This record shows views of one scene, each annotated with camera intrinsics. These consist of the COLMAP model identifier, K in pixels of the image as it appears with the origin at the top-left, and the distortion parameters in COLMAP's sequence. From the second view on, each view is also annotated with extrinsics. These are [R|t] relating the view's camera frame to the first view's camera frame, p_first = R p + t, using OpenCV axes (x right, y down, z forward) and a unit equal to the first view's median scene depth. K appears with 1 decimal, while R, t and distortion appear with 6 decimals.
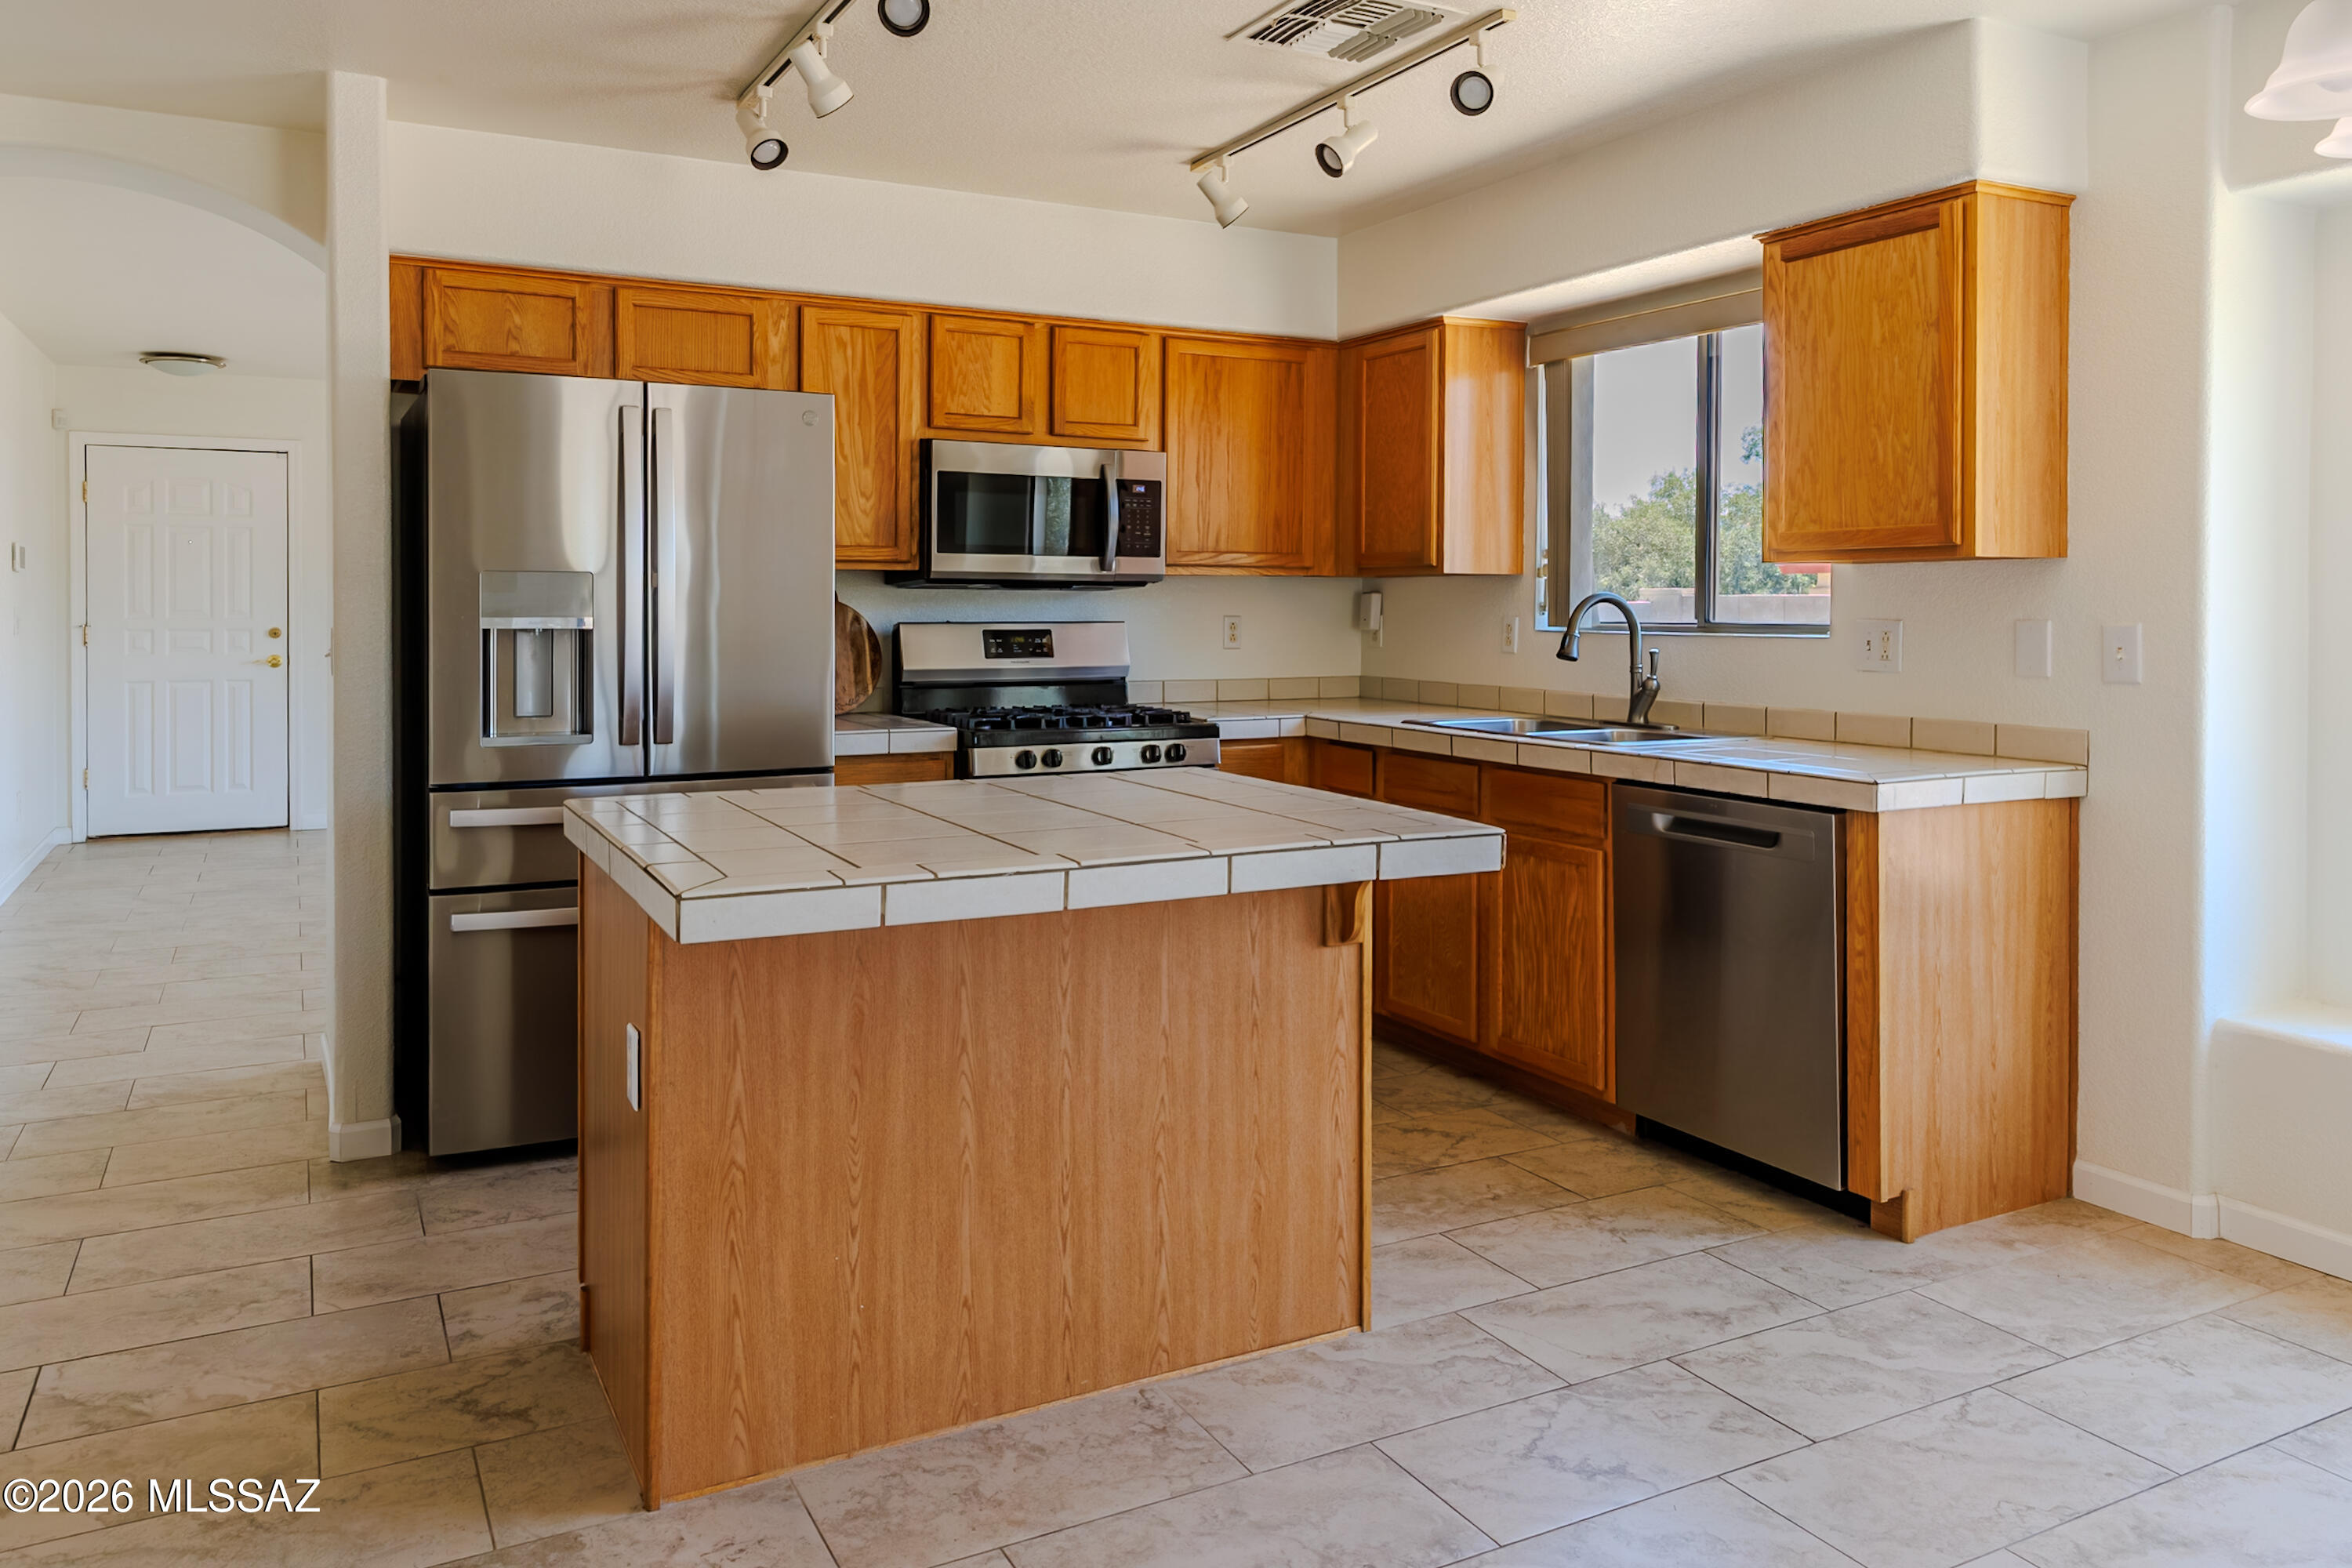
lens RADIAL K [[1647.3, 0, 1173.3], [0, 1647.3, 664.9], [0, 0, 1]] dist [0.066350, -0.000084]
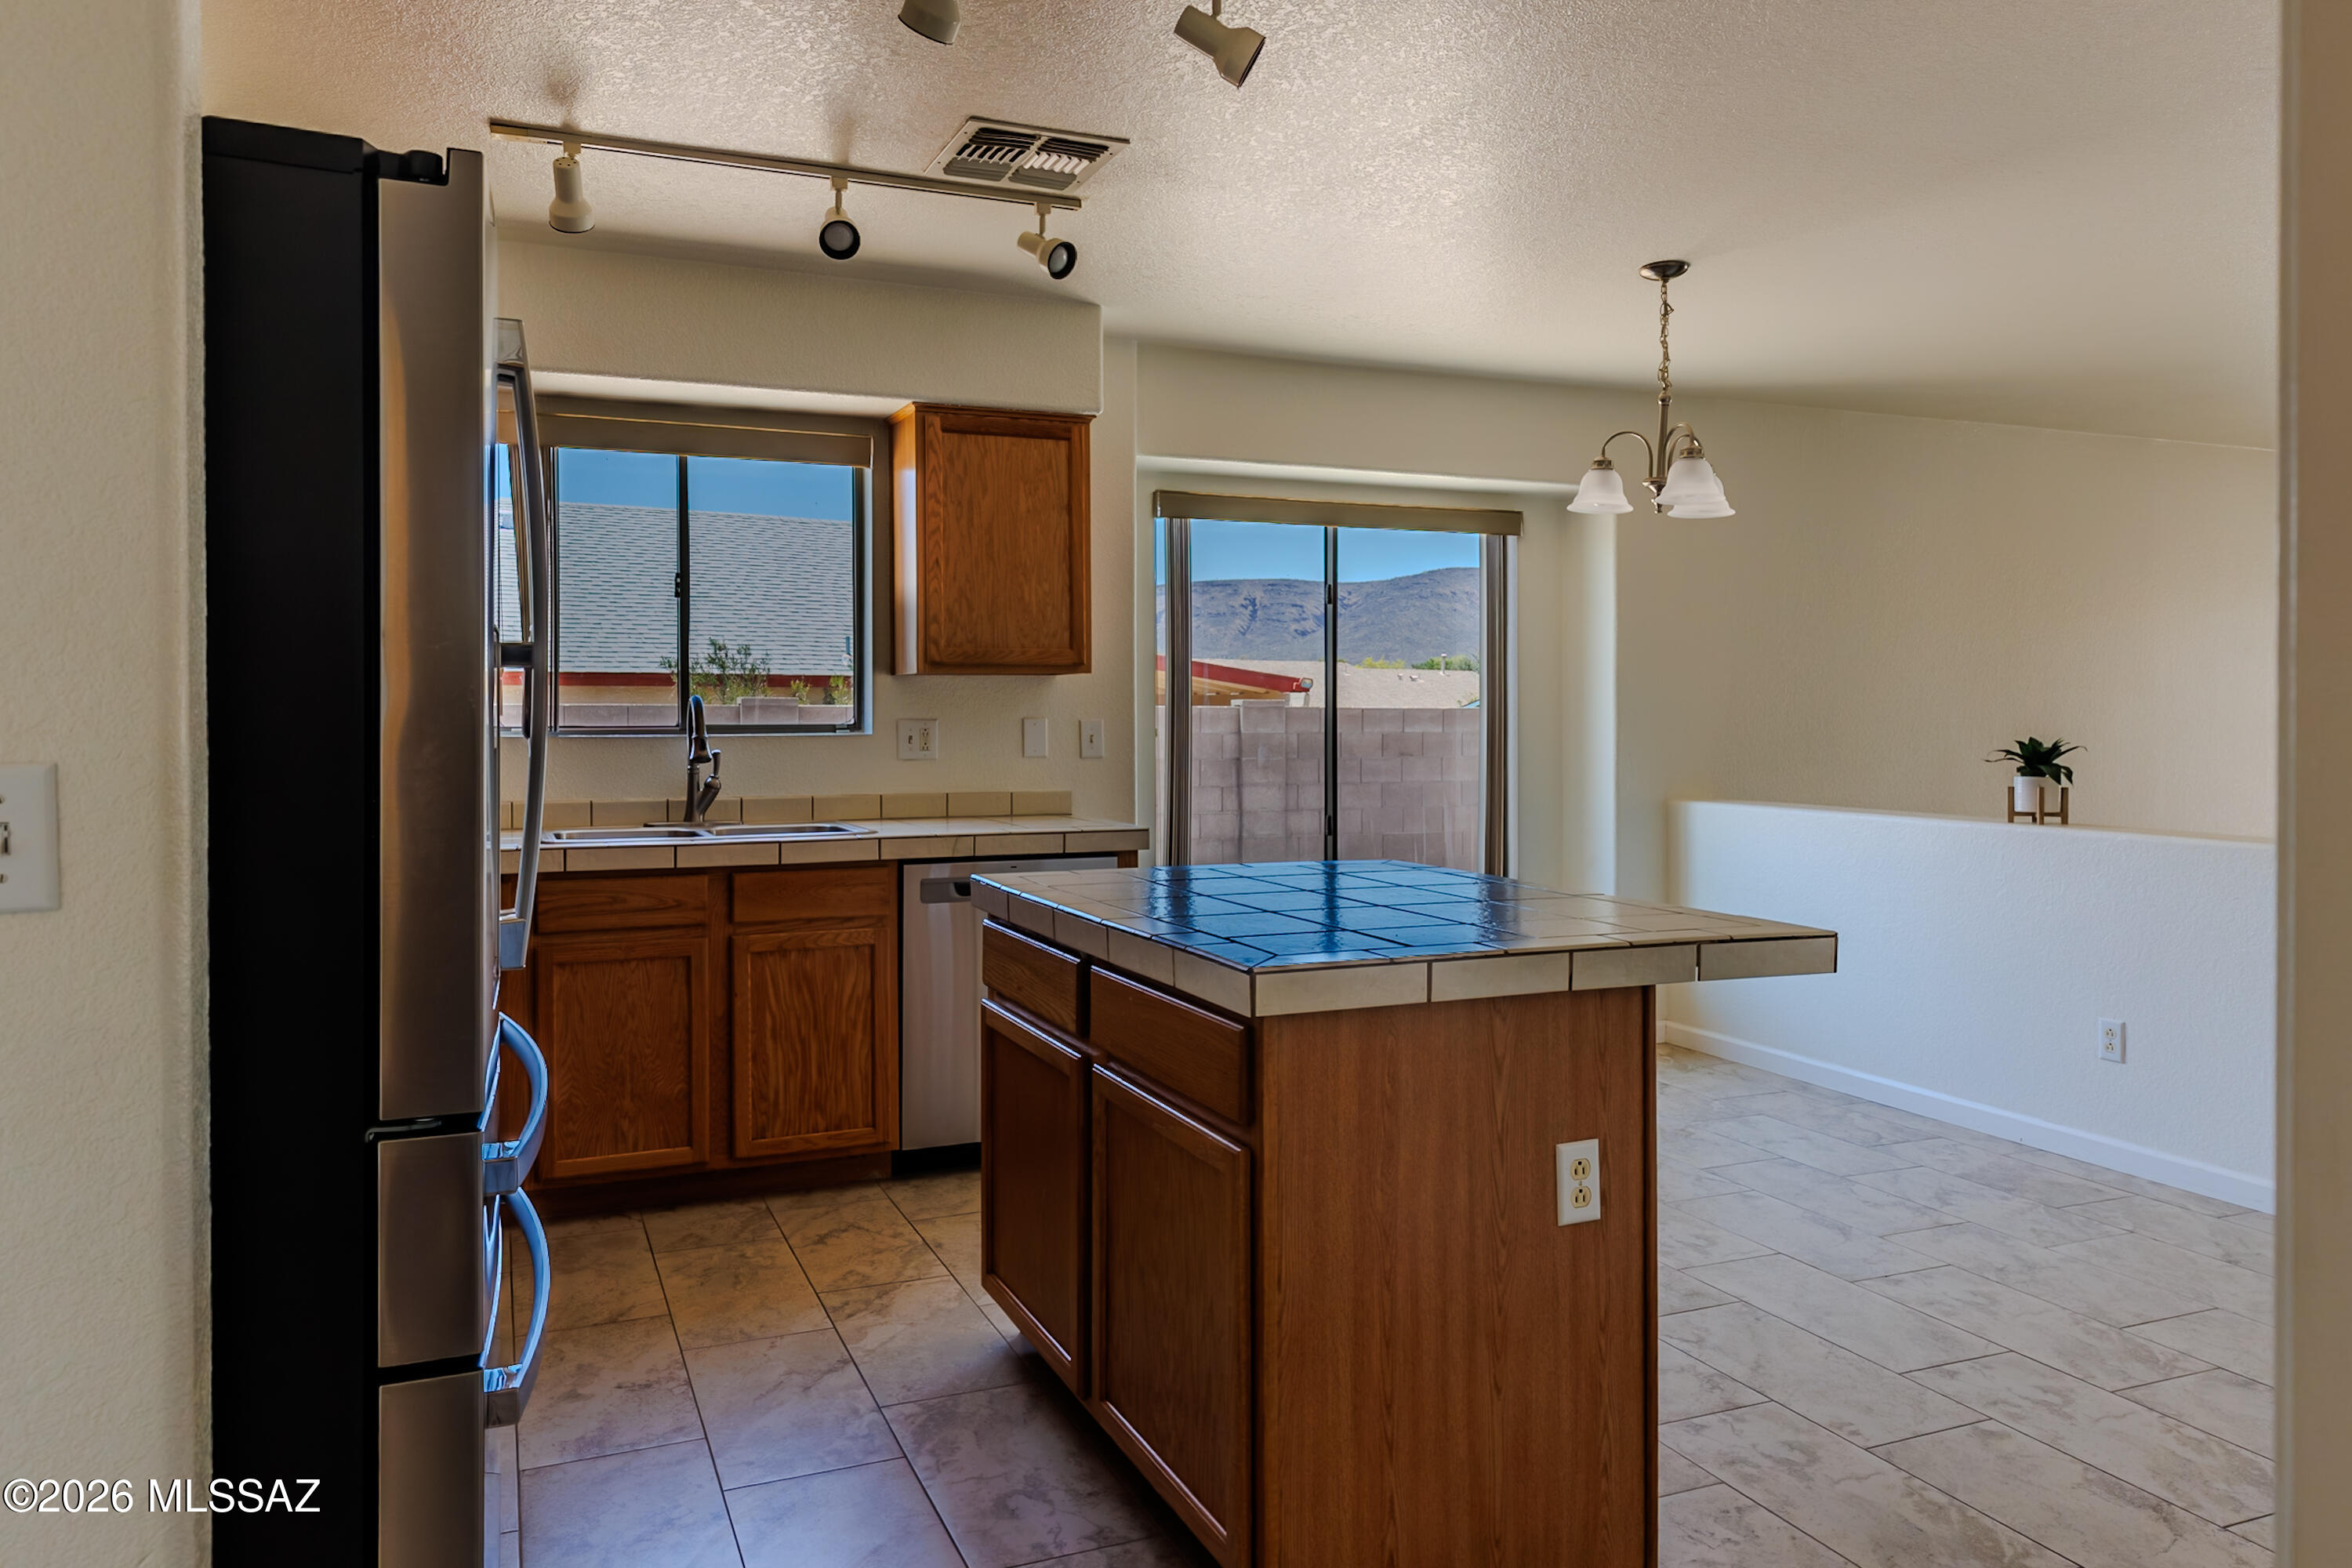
lens RADIAL K [[1595.8, 0, 1176.0], [0, 1595.8, 784.0], [0, 0, 1]] dist [0.019559, -0.001414]
pose [[0.078023, -0.040228, 0.996140, -0.819452], [0.042064, 0.998429, 0.037026, -0.016078], [-0.996064, 0.039013, 0.079592, 0.744477]]
